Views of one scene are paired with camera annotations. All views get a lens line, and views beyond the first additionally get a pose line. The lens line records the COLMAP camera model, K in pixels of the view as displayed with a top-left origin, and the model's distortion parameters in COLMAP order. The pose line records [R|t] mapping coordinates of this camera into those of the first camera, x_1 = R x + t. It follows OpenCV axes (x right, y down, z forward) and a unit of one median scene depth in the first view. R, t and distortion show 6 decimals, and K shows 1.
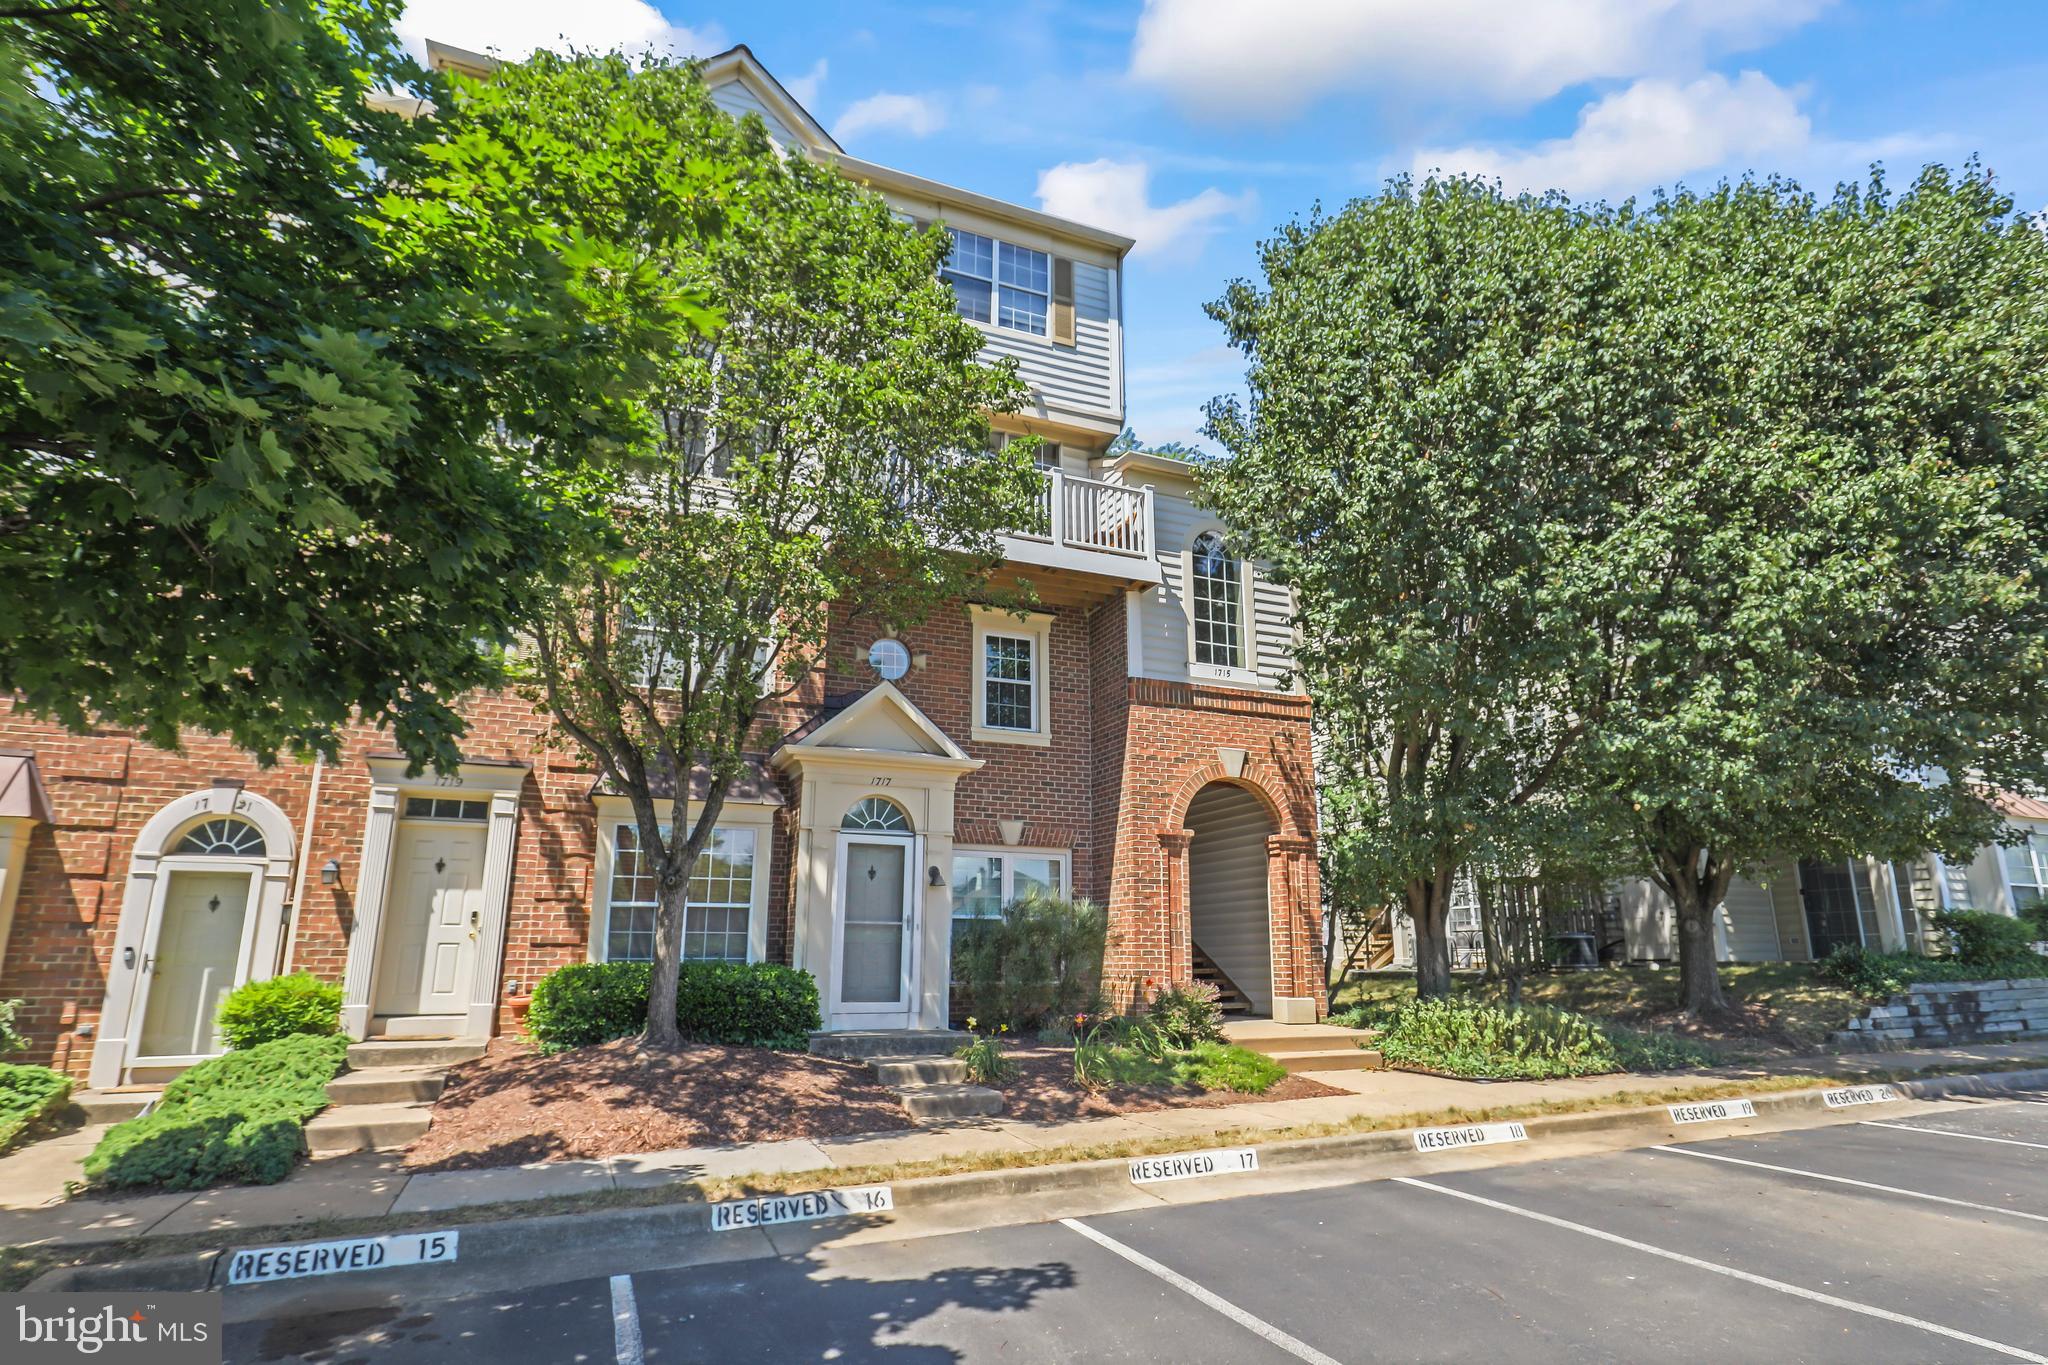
lens RADIAL K [[1084.5, 0, 1050.1], [0, 1084.5, 682.7], [0, 0, 1]] dist [-0.002793, -0.000106]
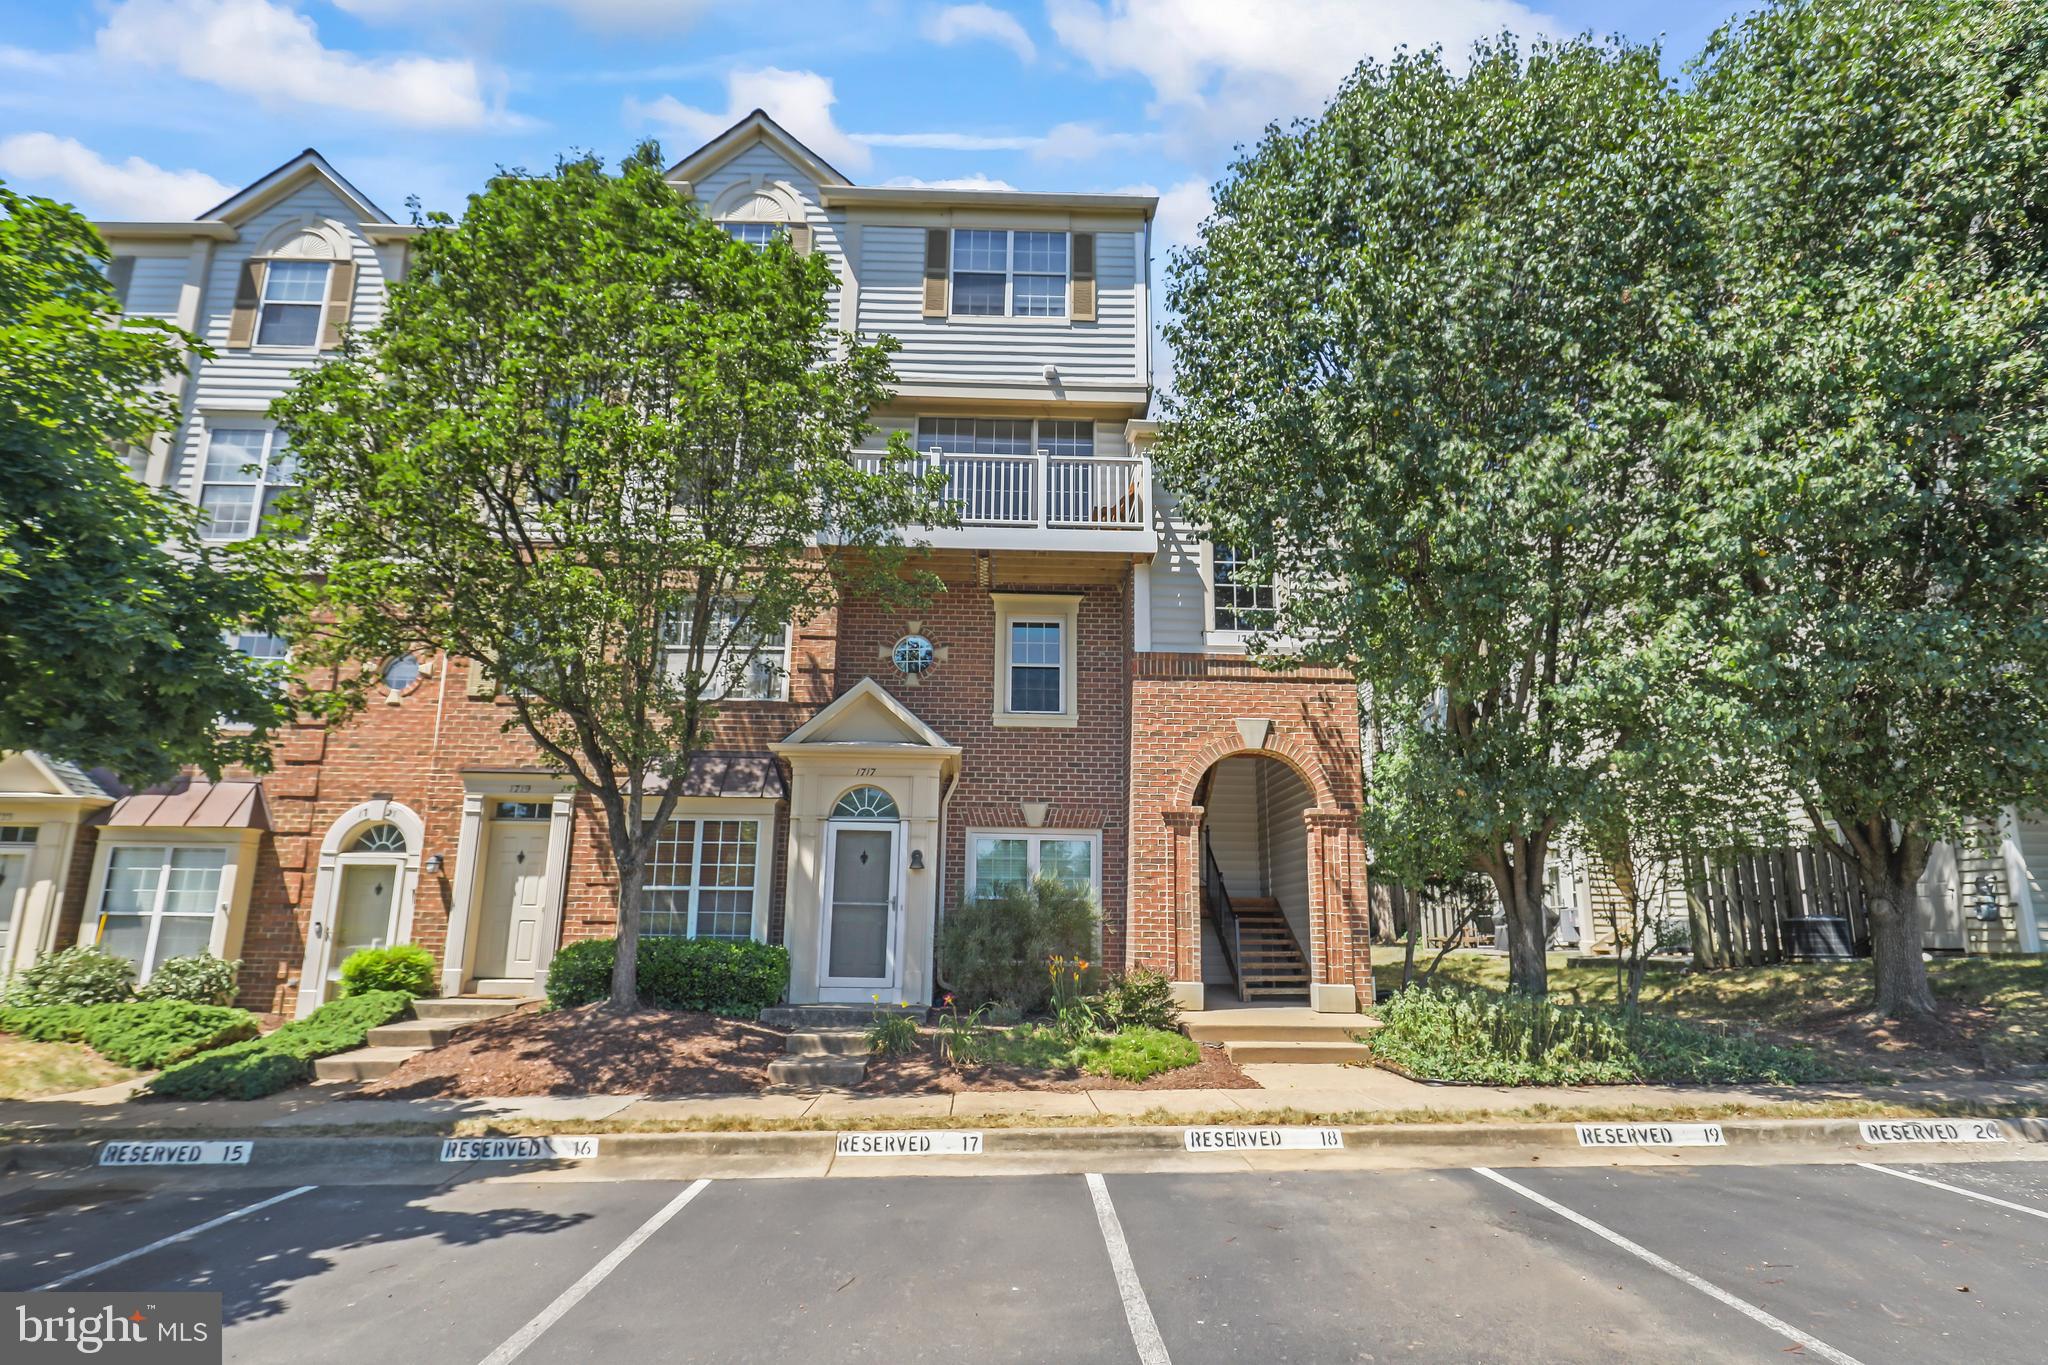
lens RADIAL K [[1084.5, 0, 1050.1], [0, 1084.5, 682.7], [0, 0, 1]] dist [-0.002793, -0.000106]
pose [[0.930596, -0.072679, -0.358759, 0.411627], [0.079803, 0.996798, 0.005069, 0.012951], [0.357242, -0.033347, 0.933416, 0.071908]]
